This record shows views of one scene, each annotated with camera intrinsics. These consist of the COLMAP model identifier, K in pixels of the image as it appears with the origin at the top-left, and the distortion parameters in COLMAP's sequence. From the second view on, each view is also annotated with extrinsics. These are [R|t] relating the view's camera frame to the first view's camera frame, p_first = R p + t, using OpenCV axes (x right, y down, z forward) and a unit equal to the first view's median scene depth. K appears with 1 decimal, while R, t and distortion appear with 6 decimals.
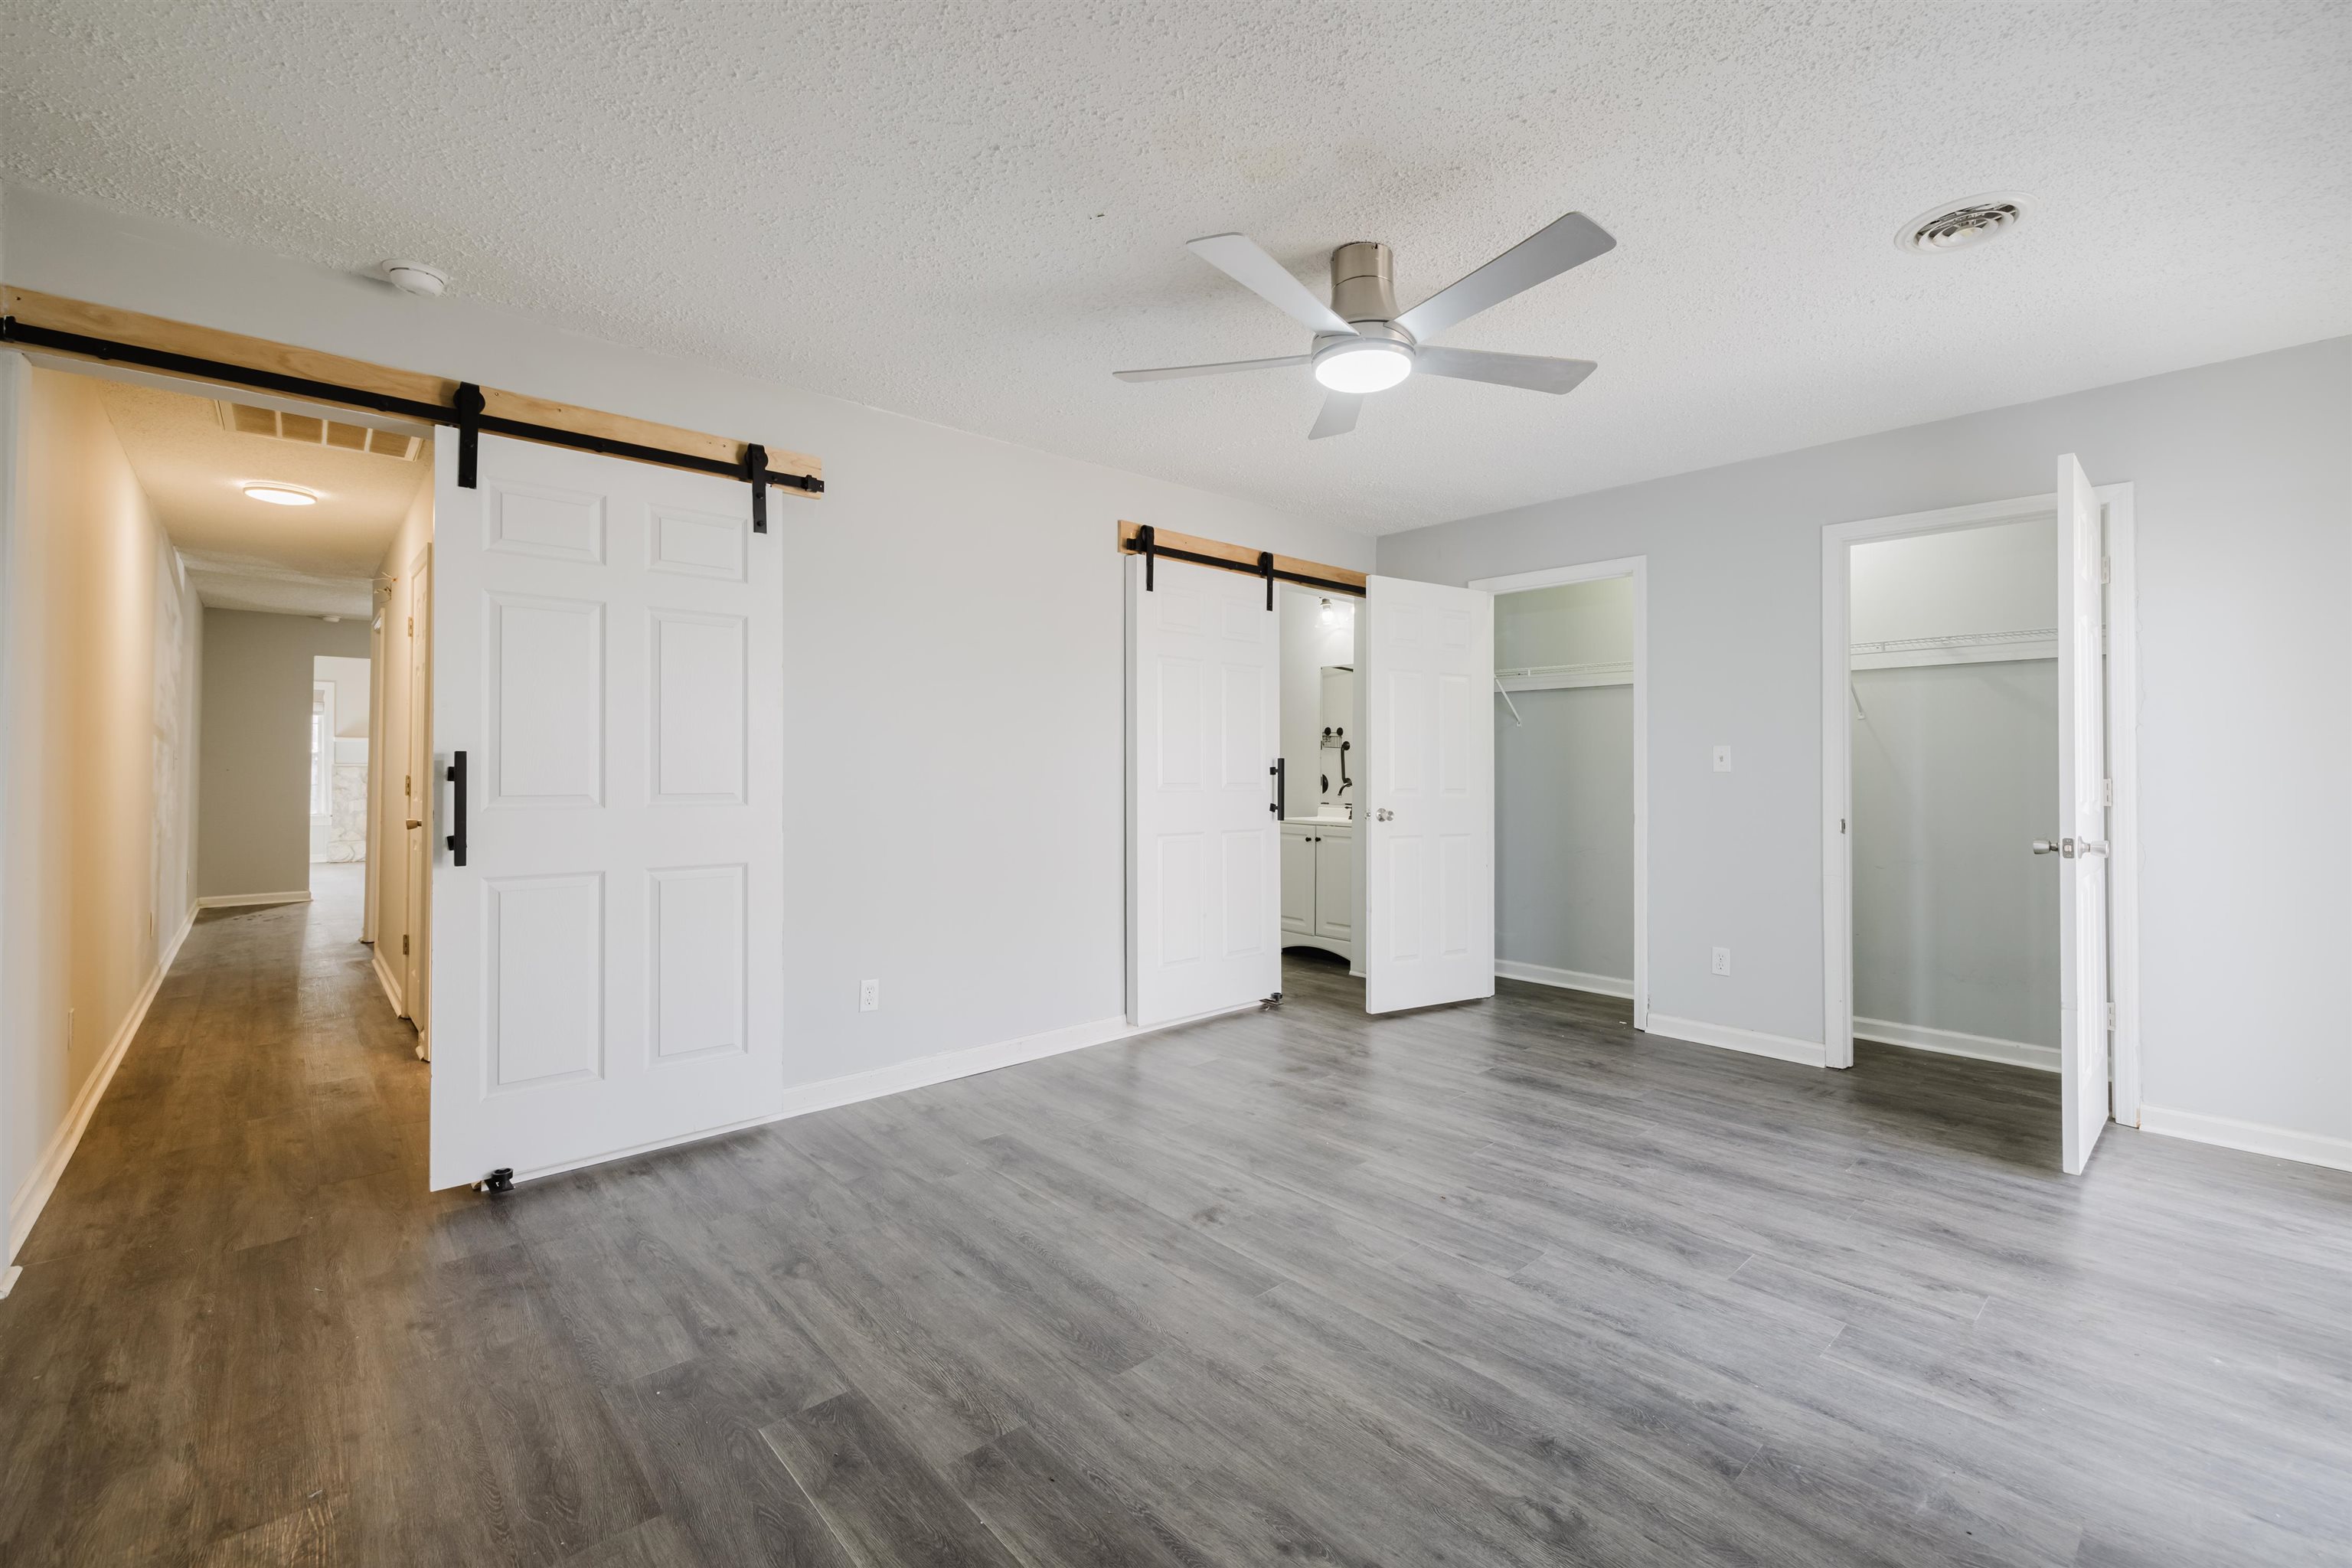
lens RADIAL K [[989.2, 0, 1178.4], [0, 989.2, 772.0], [0, 0, 1]] dist [0.001409, 0.000107]
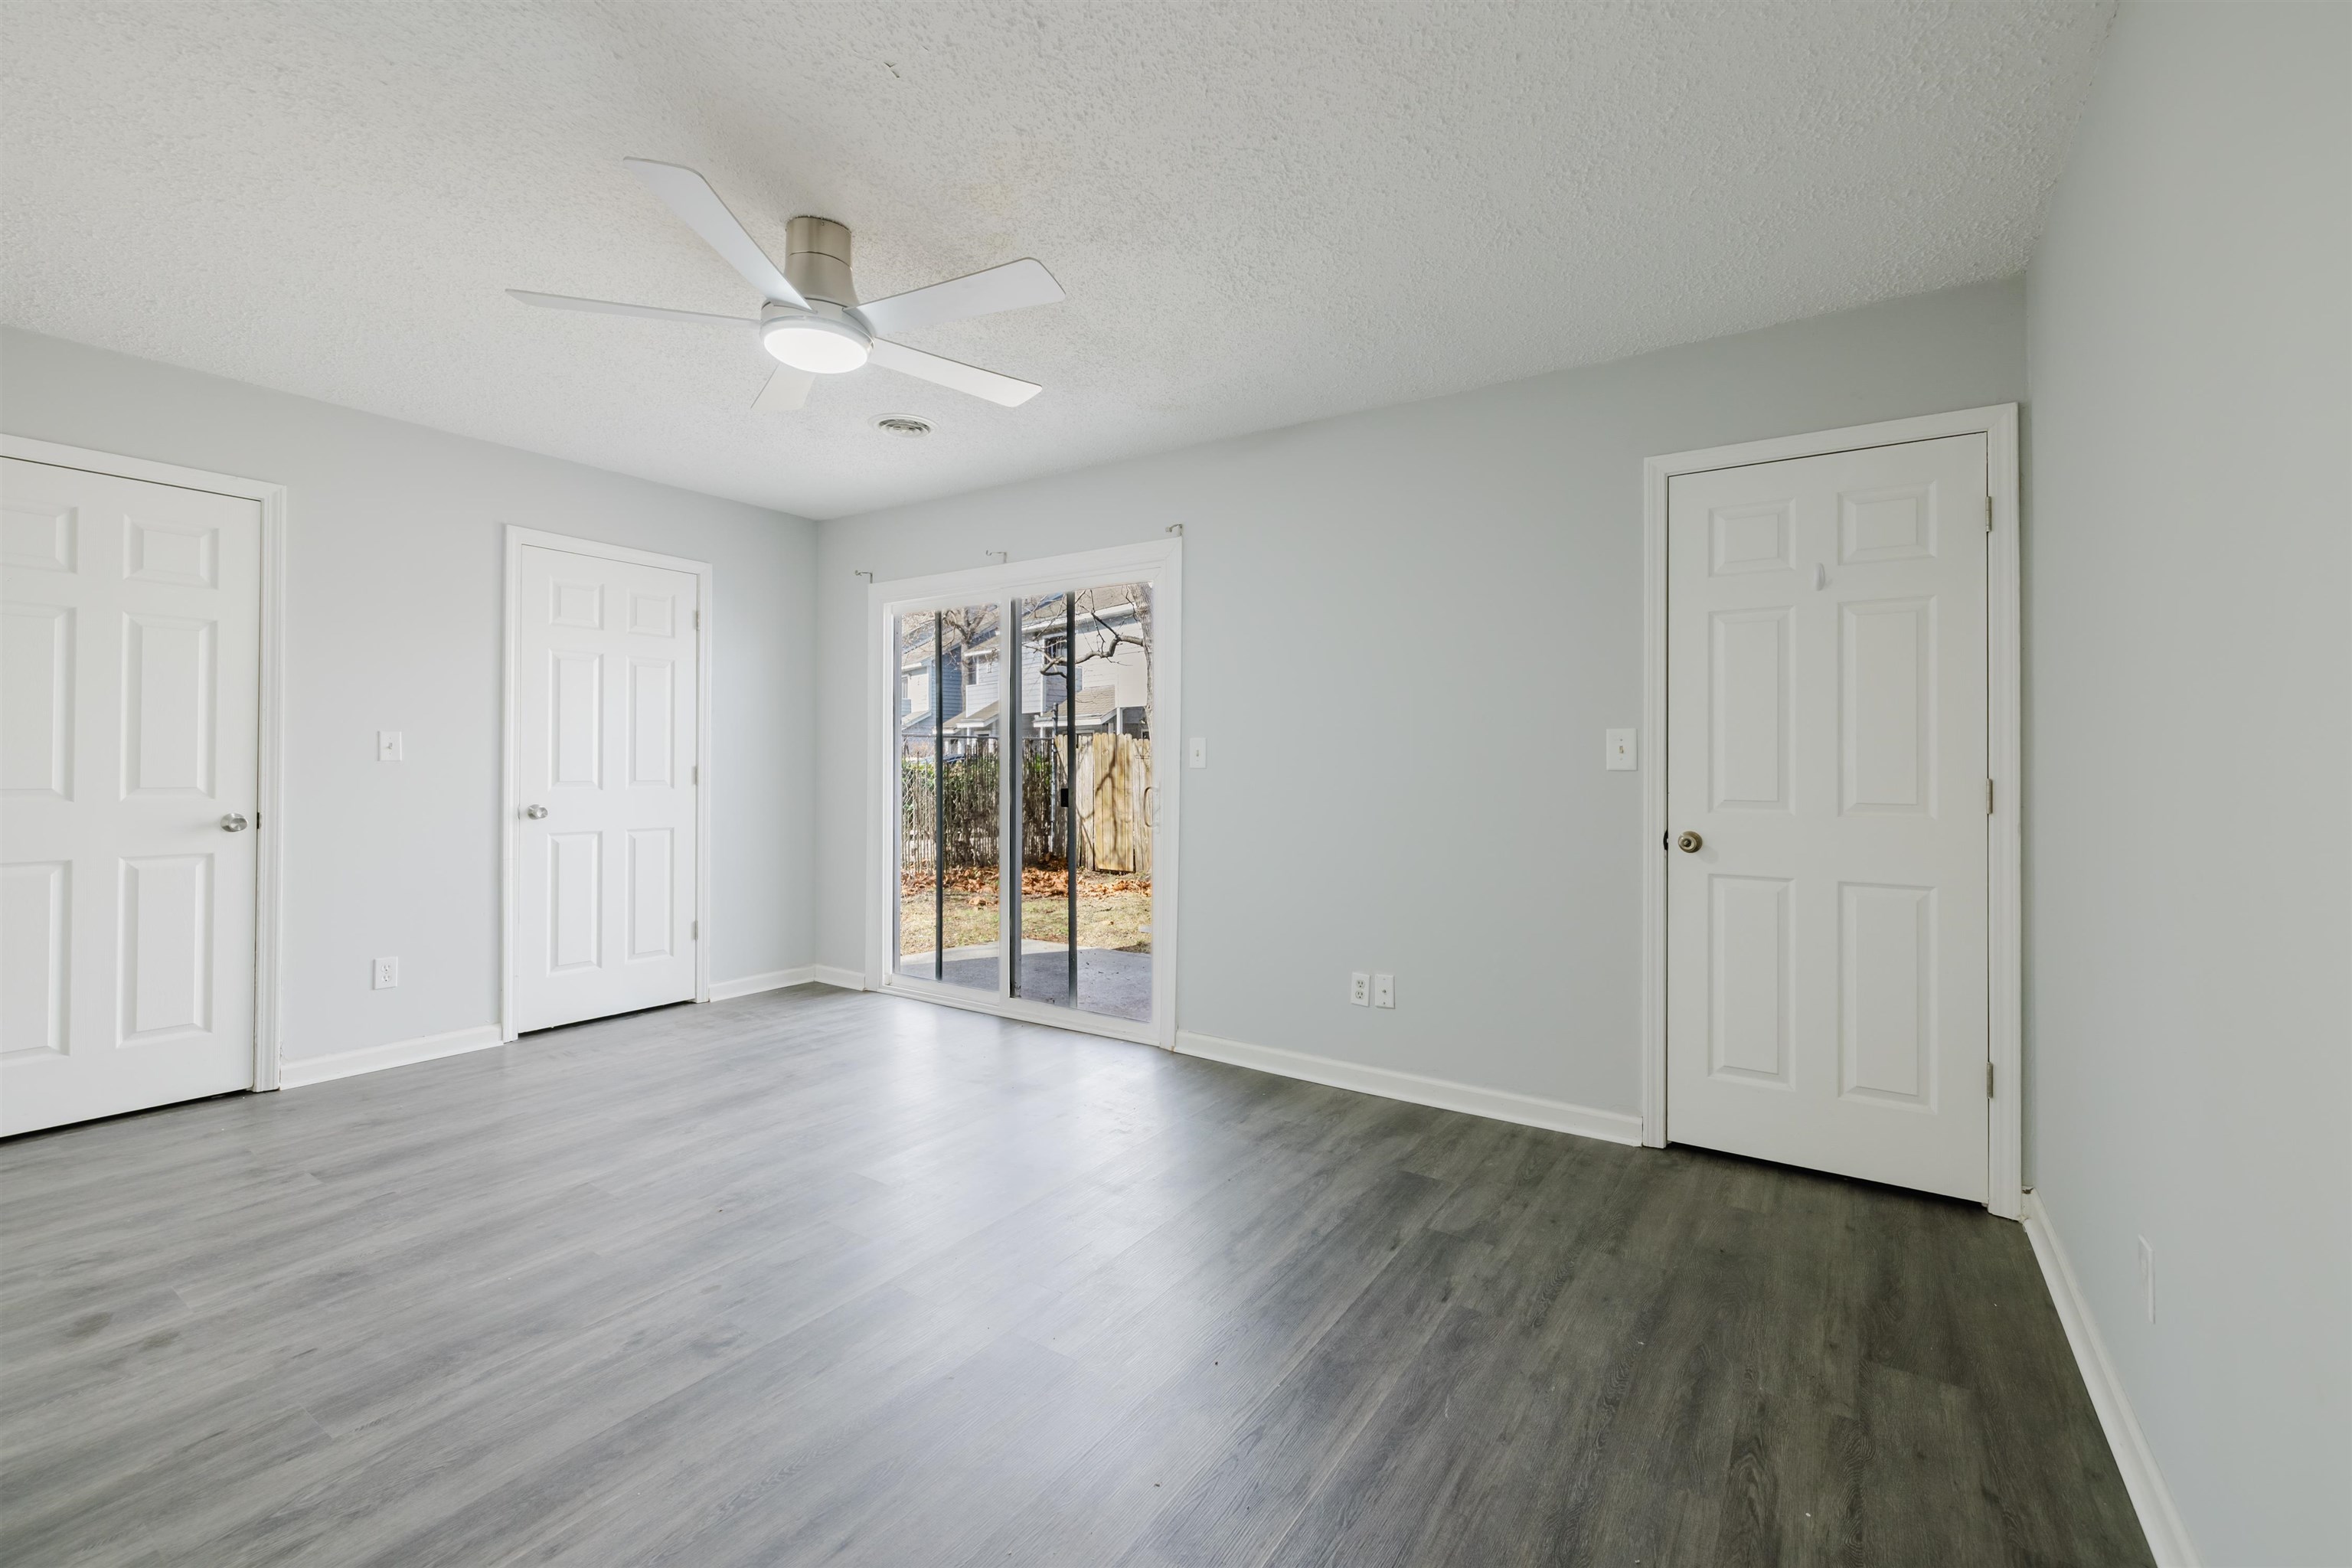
lens RADIAL K [[989.2, 0, 1175.5], [0, 989.2, 763.4], [0, 0, 1]] dist [0.001409, 0.000107]
pose [[-0.241813, 0.001807, 0.970321, -0.736499], [-0.001554, 0.999996, -0.002250, 0.004207], [-0.970322, -0.002052, -0.241809, 0.786892]]
